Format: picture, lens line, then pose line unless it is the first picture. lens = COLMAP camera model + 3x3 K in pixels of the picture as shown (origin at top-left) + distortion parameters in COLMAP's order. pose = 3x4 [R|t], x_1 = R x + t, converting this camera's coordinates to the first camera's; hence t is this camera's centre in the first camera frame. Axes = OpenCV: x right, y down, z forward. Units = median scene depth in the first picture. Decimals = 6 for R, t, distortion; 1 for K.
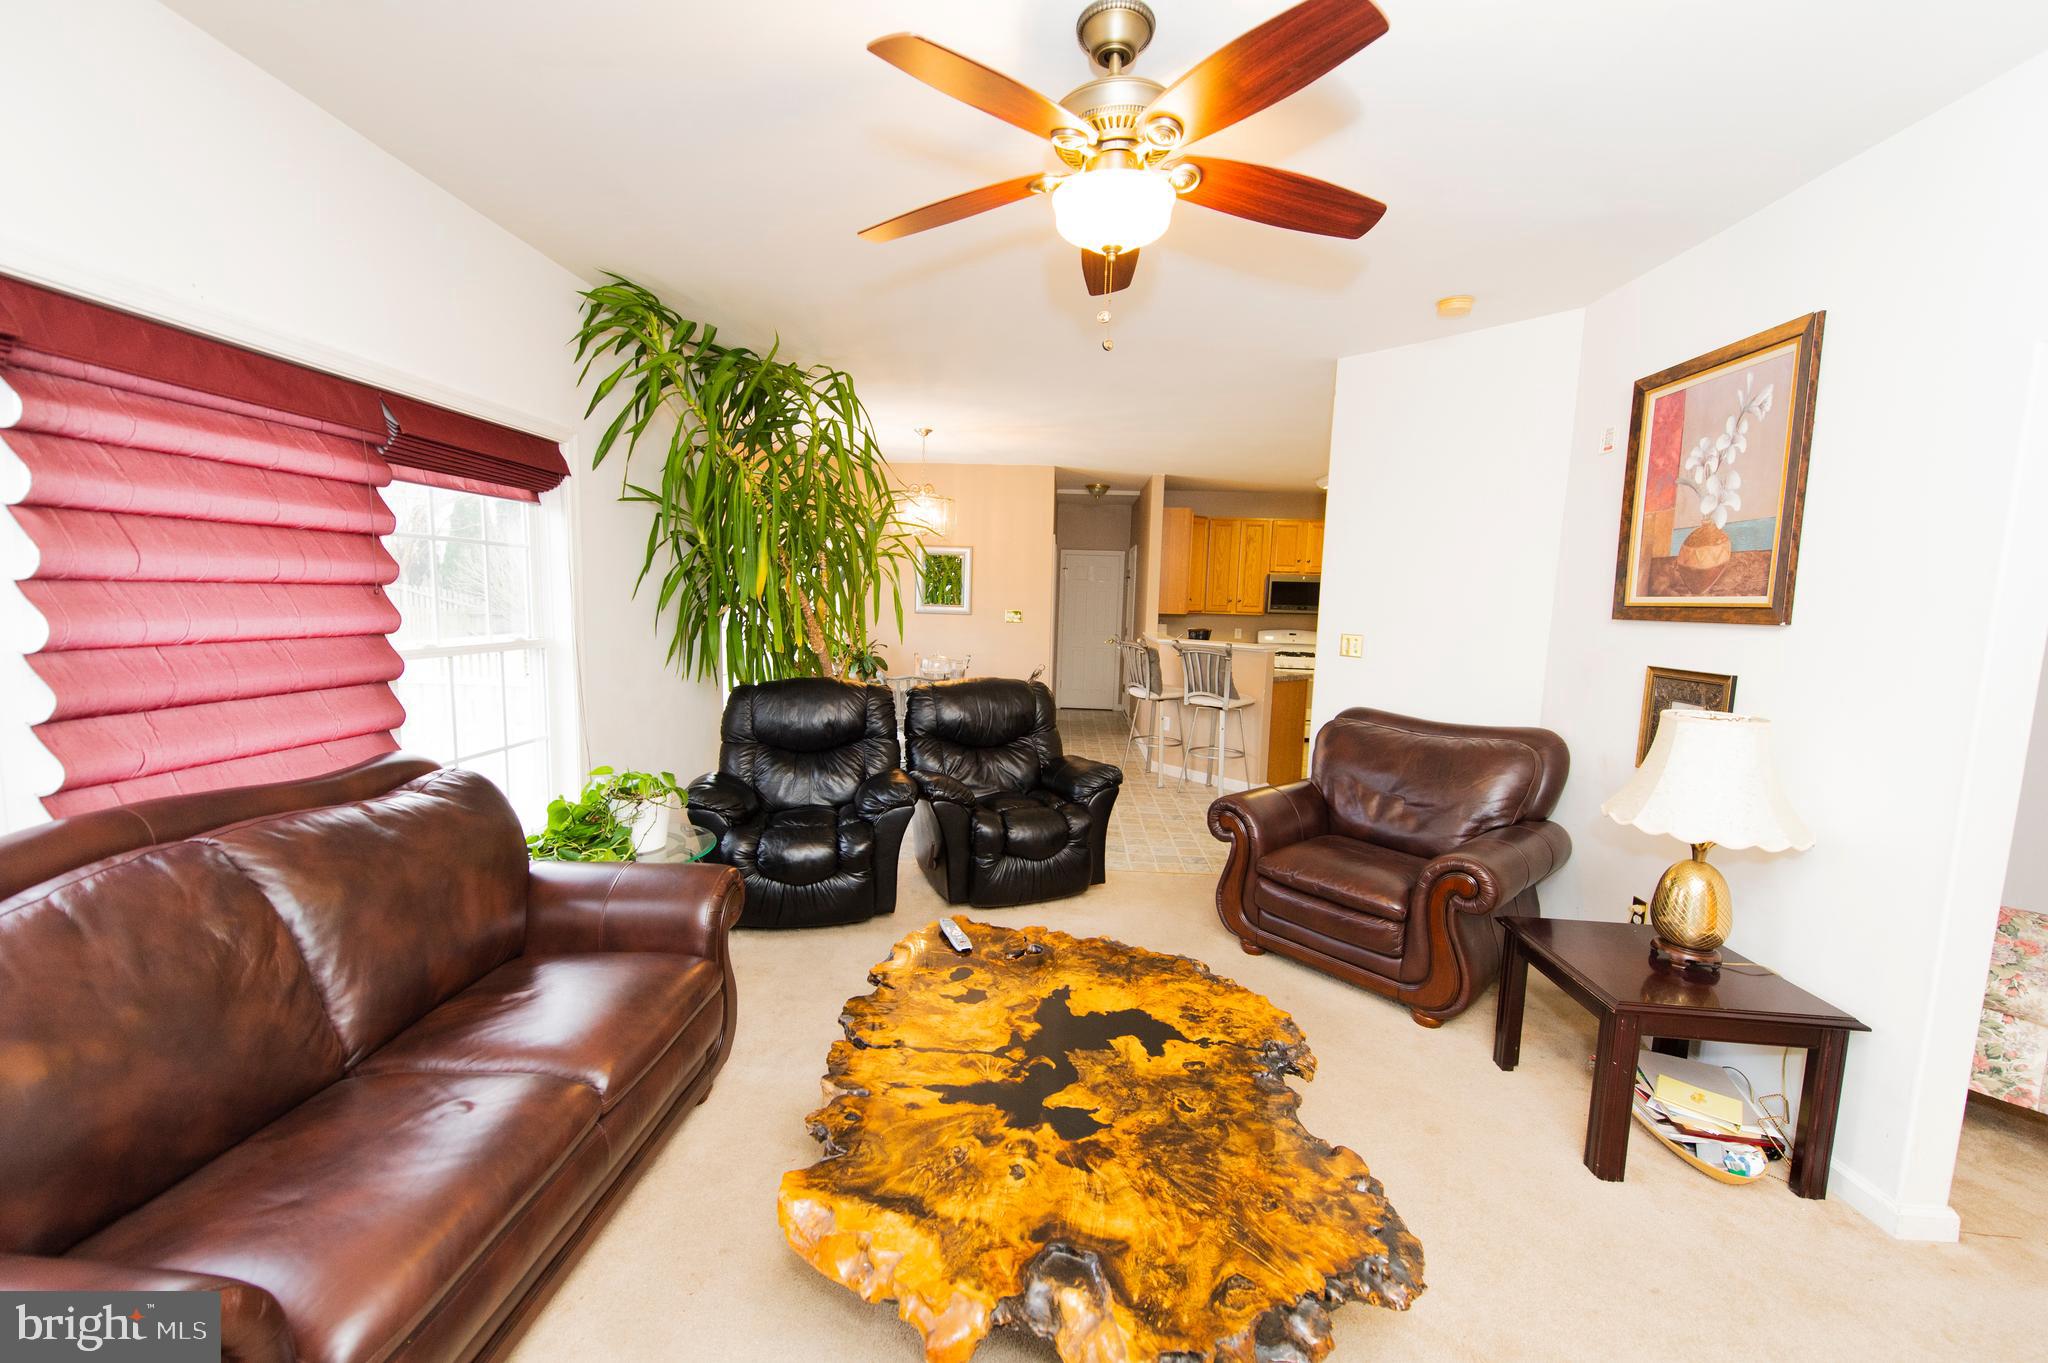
lens RADIAL K [[794.8, 0, 1022.9], [0, 794.8, 689.5], [0, 0, 1]] dist [0.008270, -0.000351]
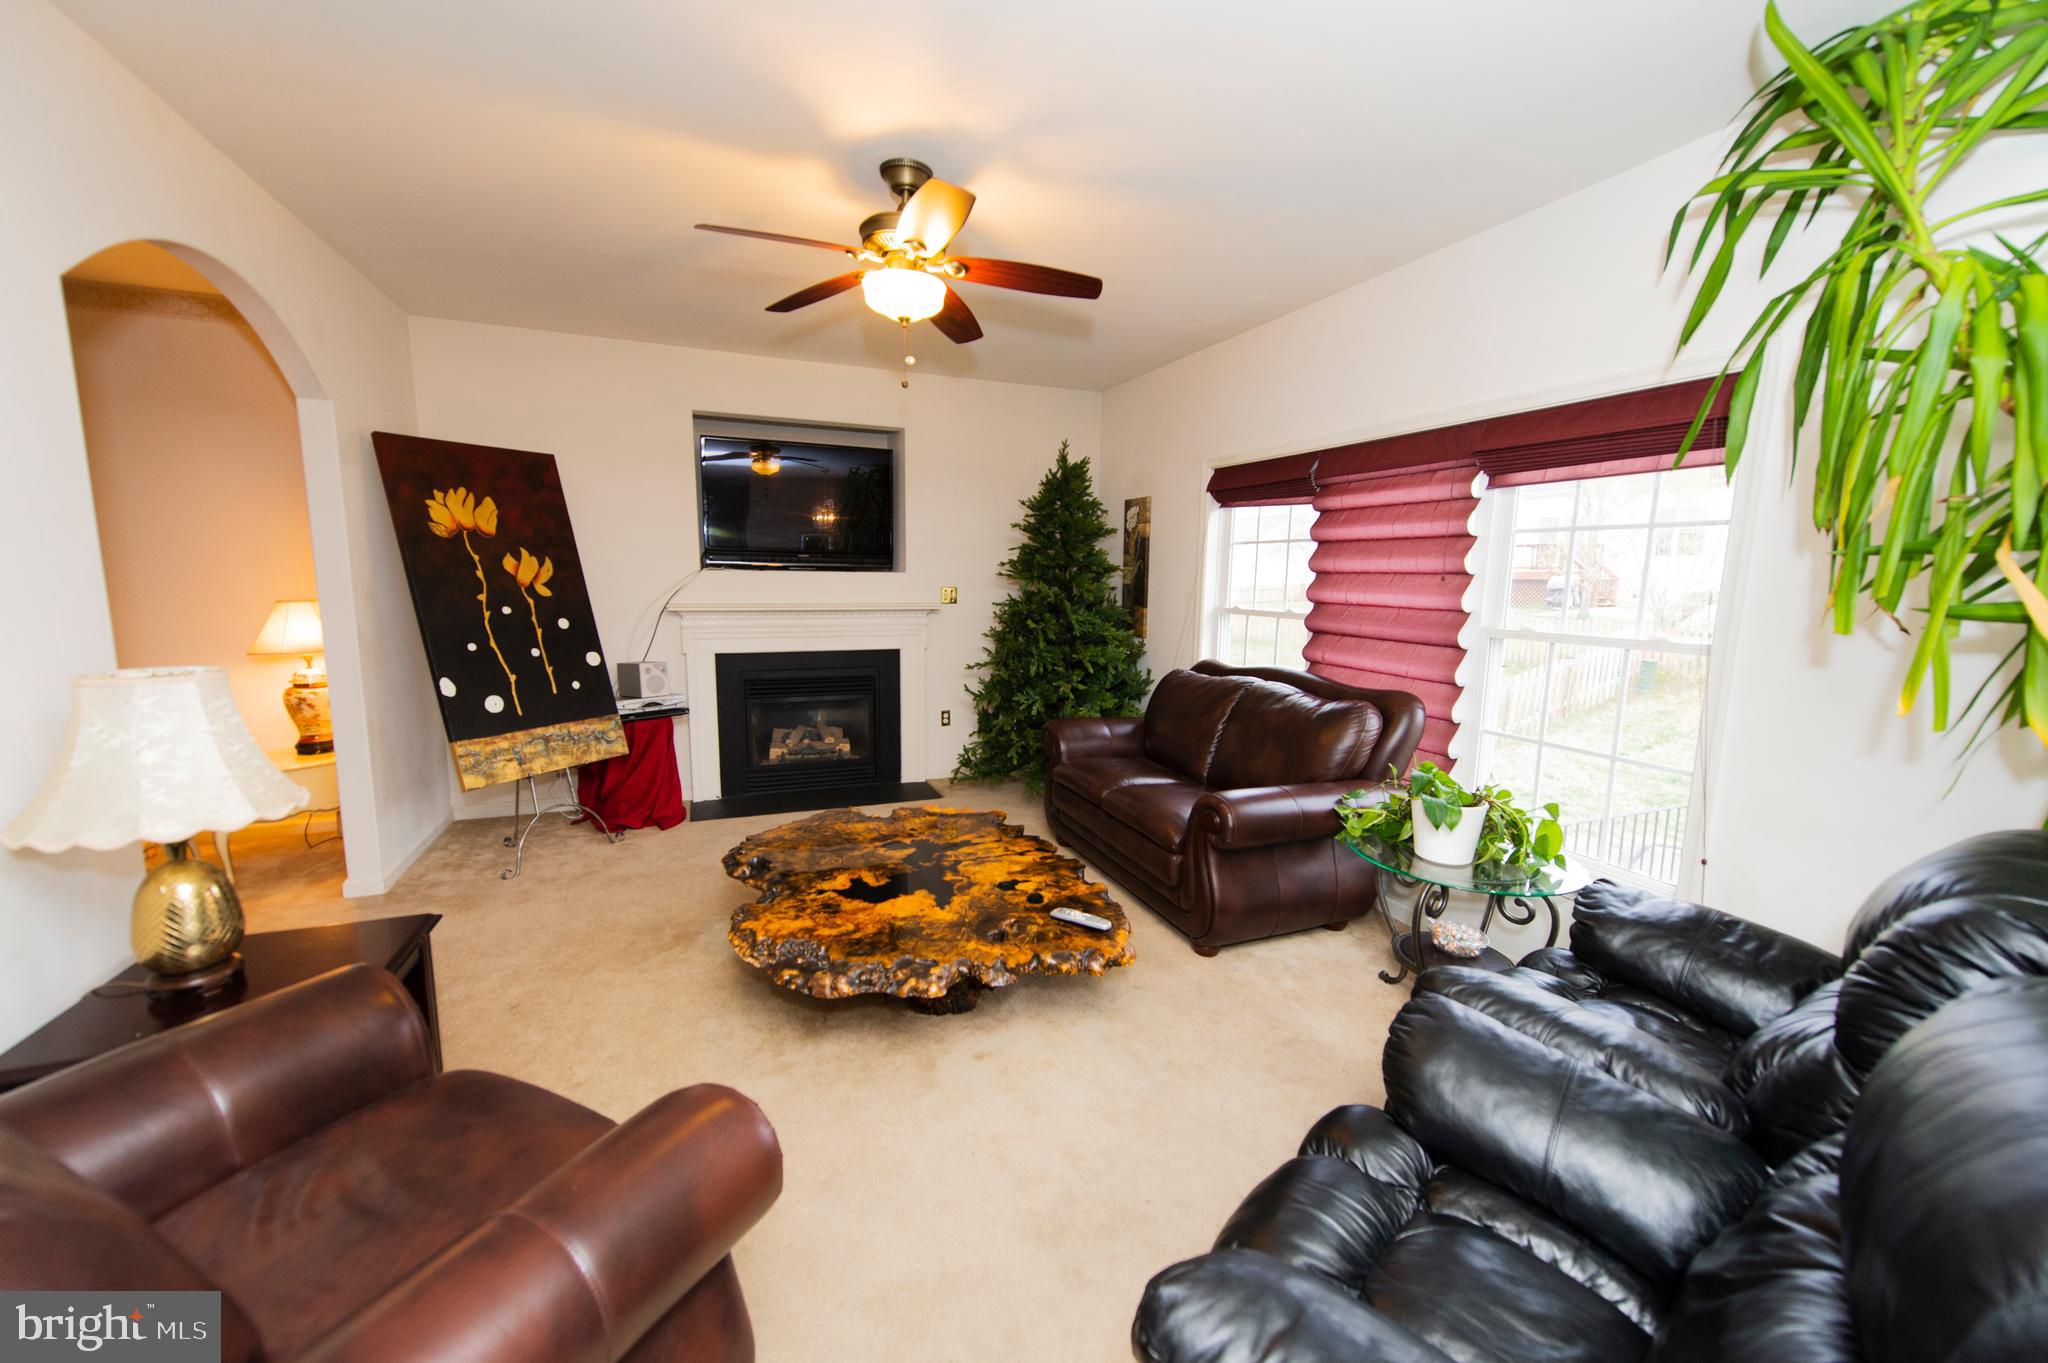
lens RADIAL K [[794.8, 0, 1012.0], [0, 794.8, 676.8], [0, 0, 1]] dist [0.008270, -0.000351]
pose [[-0.910083, 0.014466, -0.414173, 0.474556], [-0.087793, 0.969978, 0.226791, -0.229028], [0.405019, 0.242760, -0.881491, 2.178058]]
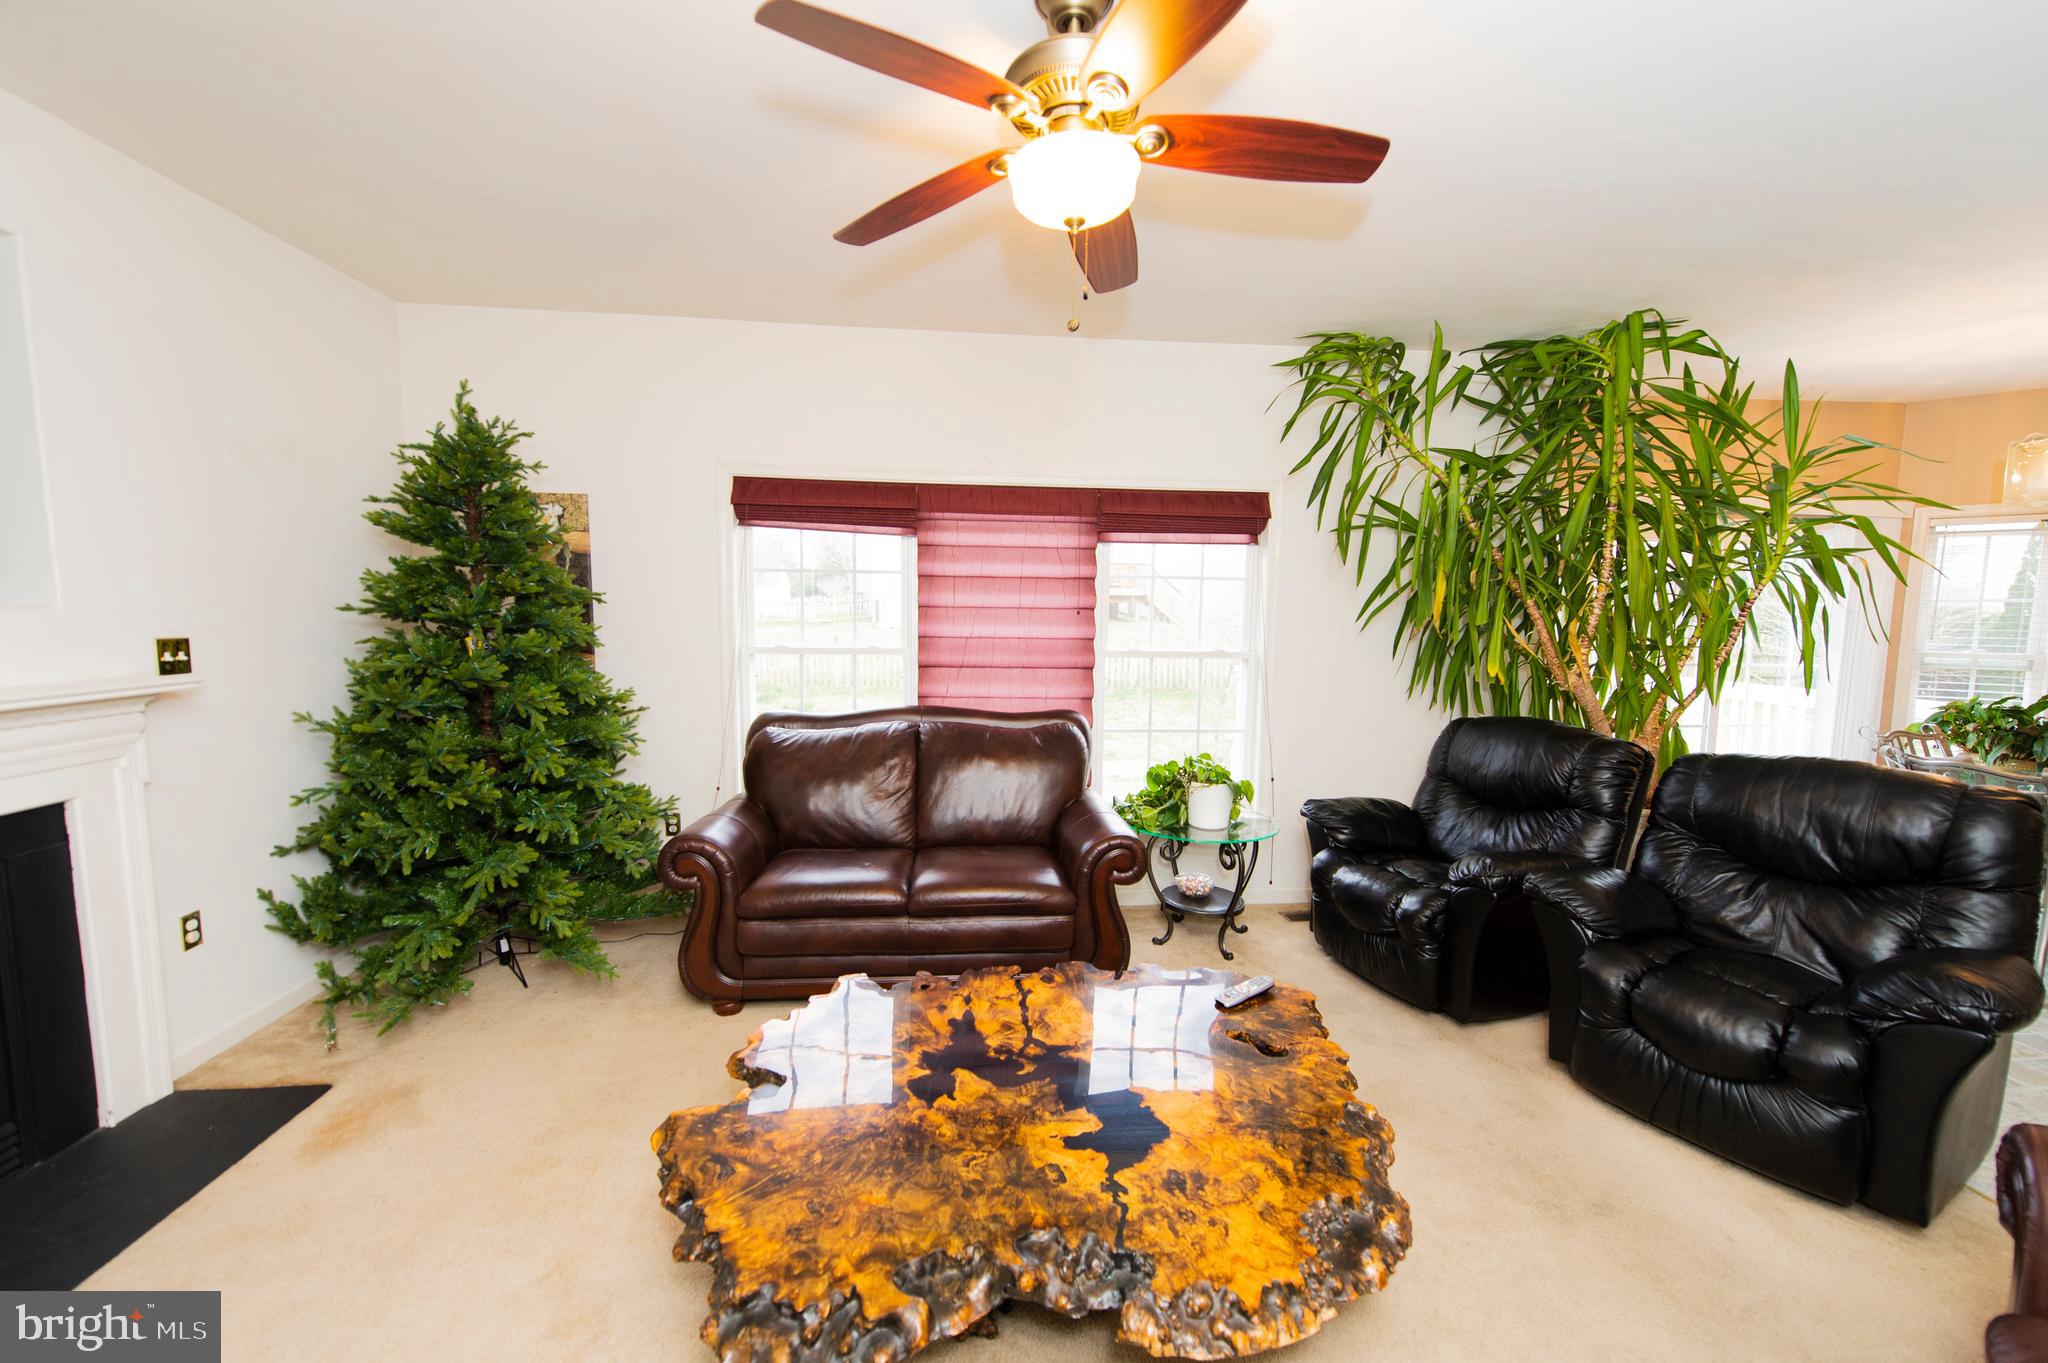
lens RADIAL K [[794.8, 0, 1012.9], [0, 794.8, 691.3], [0, 0, 1]] dist [0.008270, -0.000351]
pose [[0.131136, 0.074552, -0.988557, 0.902303], [-0.125583, 0.990384, 0.058031, -0.045909], [0.983378, 0.116536, 0.139237, 0.739630]]
